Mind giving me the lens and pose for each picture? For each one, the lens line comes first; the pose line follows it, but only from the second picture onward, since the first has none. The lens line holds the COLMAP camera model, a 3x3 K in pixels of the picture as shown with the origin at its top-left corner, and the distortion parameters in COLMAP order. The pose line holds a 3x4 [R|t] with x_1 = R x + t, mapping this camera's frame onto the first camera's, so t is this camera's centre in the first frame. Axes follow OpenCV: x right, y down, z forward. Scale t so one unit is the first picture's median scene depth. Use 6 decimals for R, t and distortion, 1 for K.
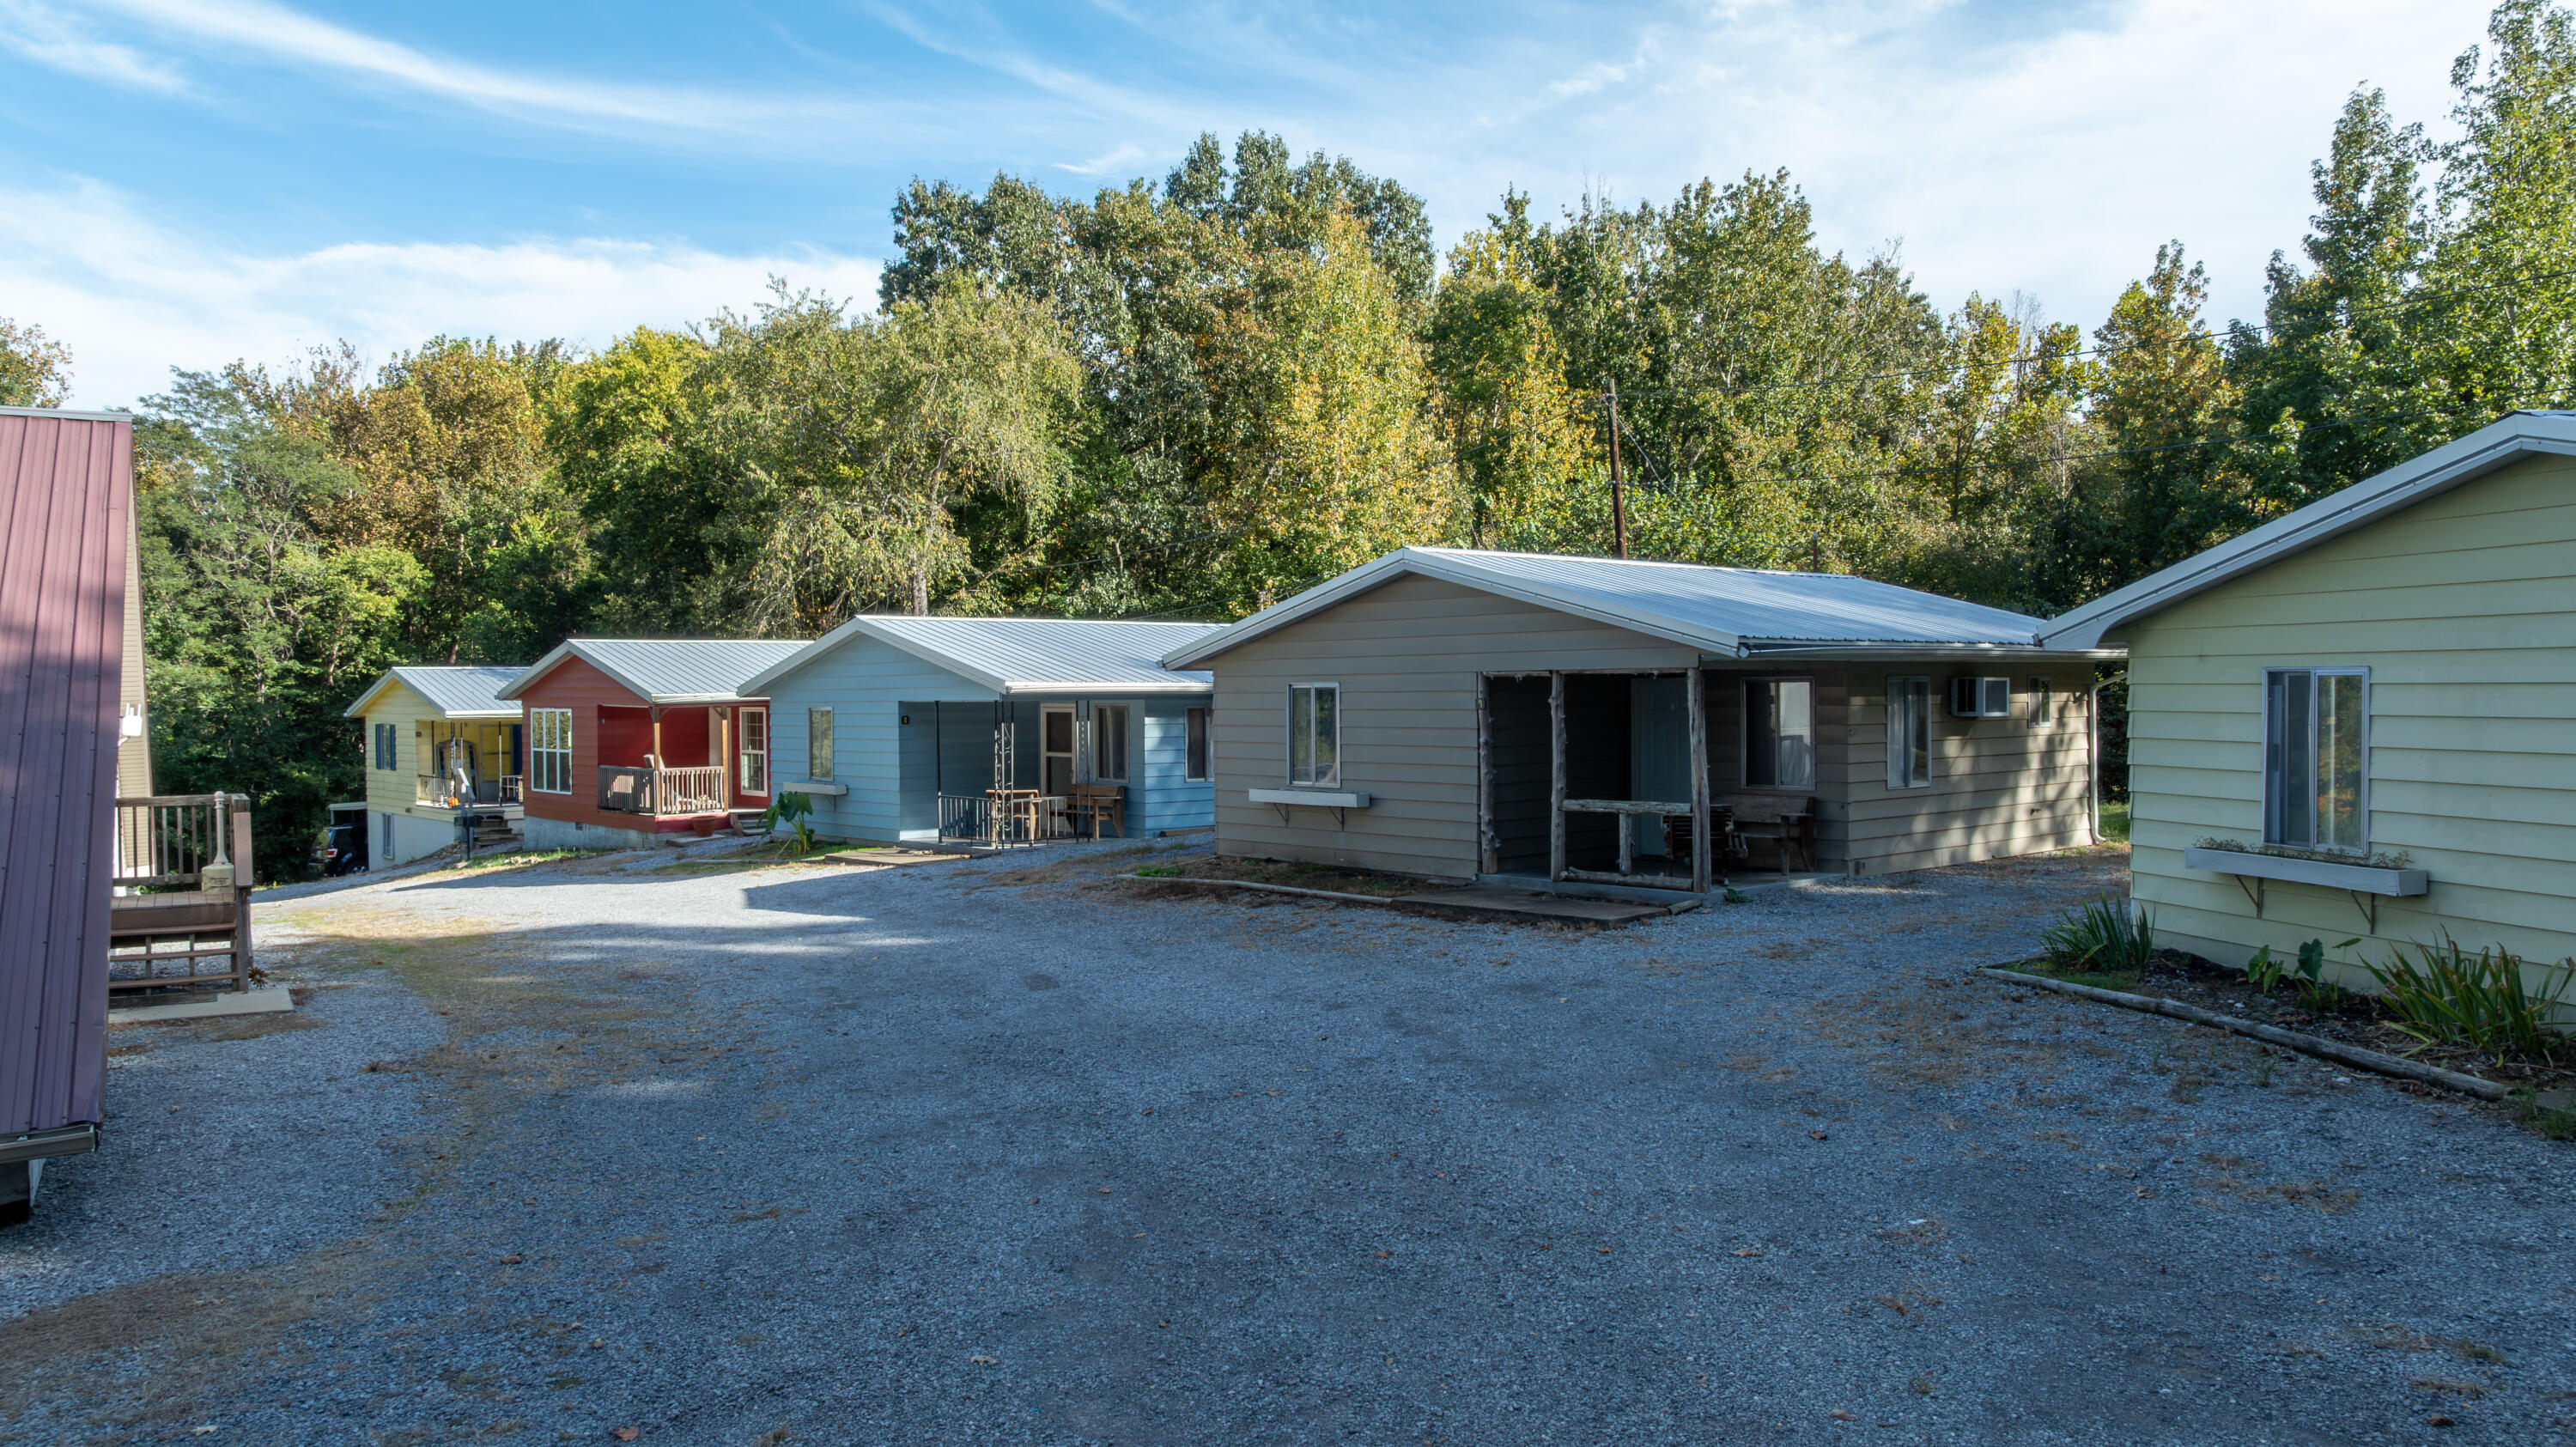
lens RADIAL K [[1806.6, 0, 1288.0], [0, 1806.6, 723.5], [0, 0, 1]] dist [-0.001095, -0.001109]
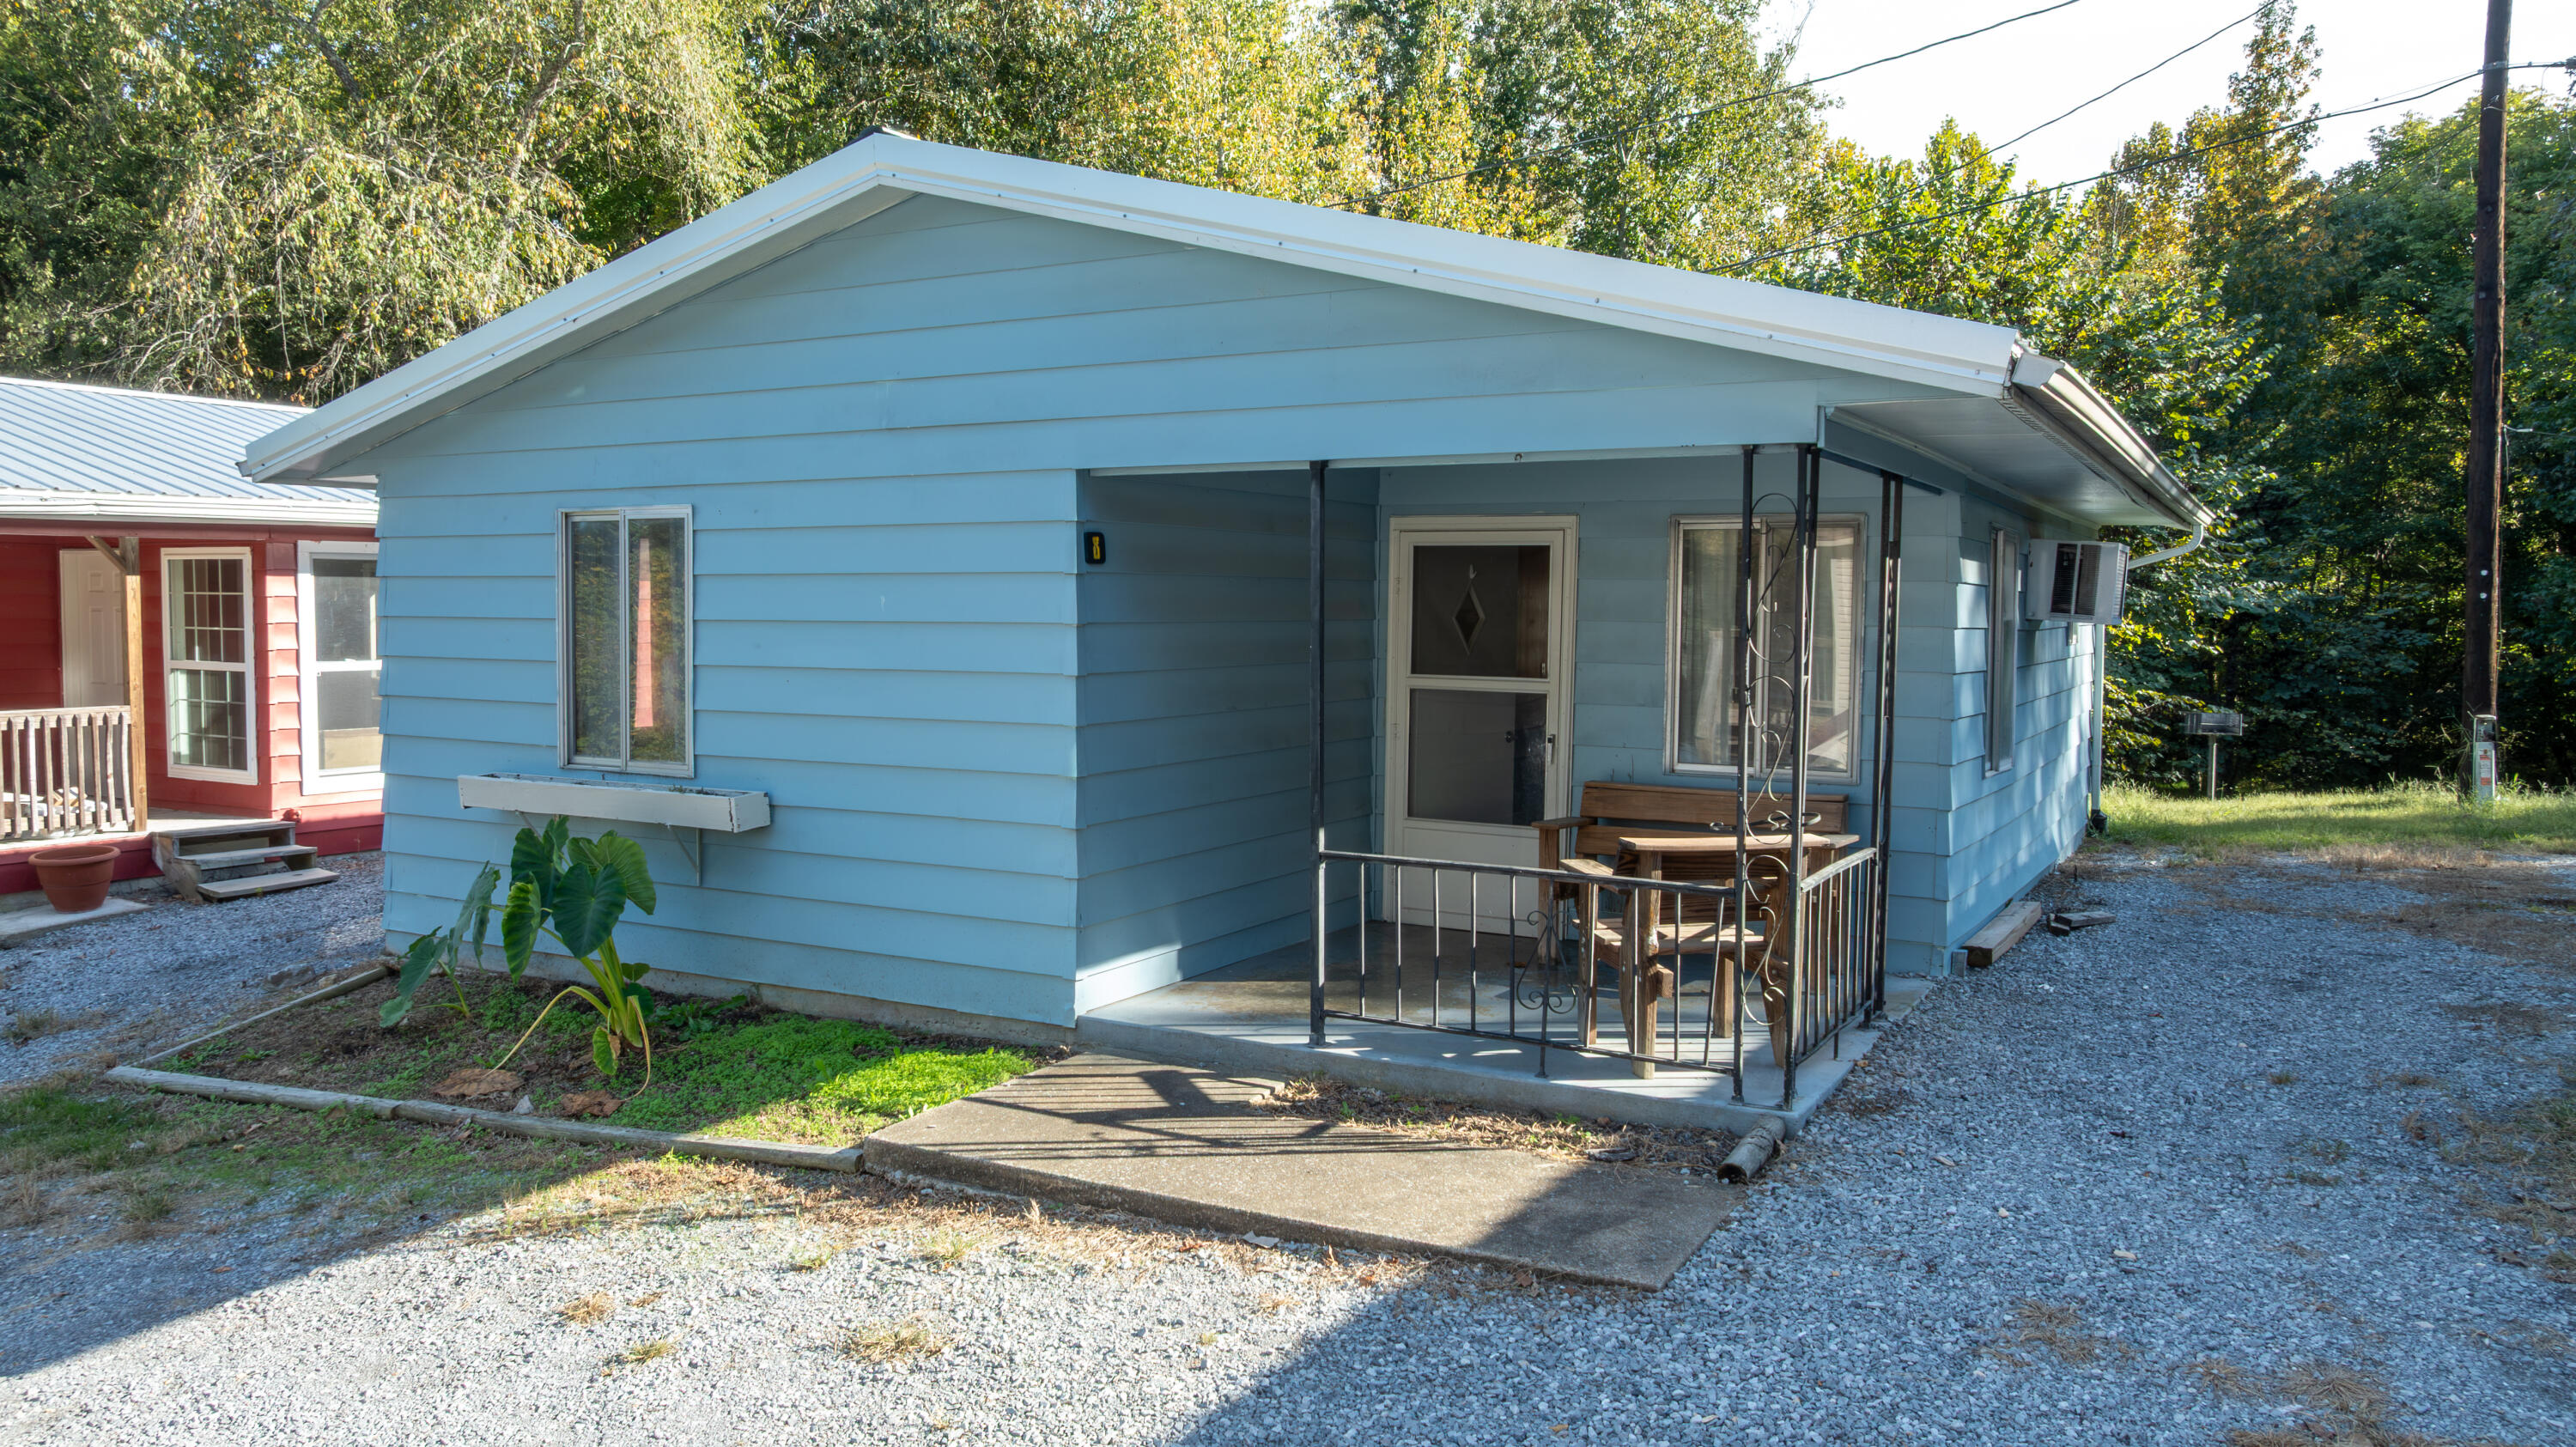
lens RADIAL K [[1806.6, 0, 1288.0], [0, 1806.6, 723.5], [0, 0, 1]] dist [-0.001095, -0.001109]
pose [[0.946525, -0.004113, 0.322604, -0.216407], [-0.011639, 0.998832, 0.046885, 0.008452], [-0.322421, -0.048133, 0.945372, 0.605173]]
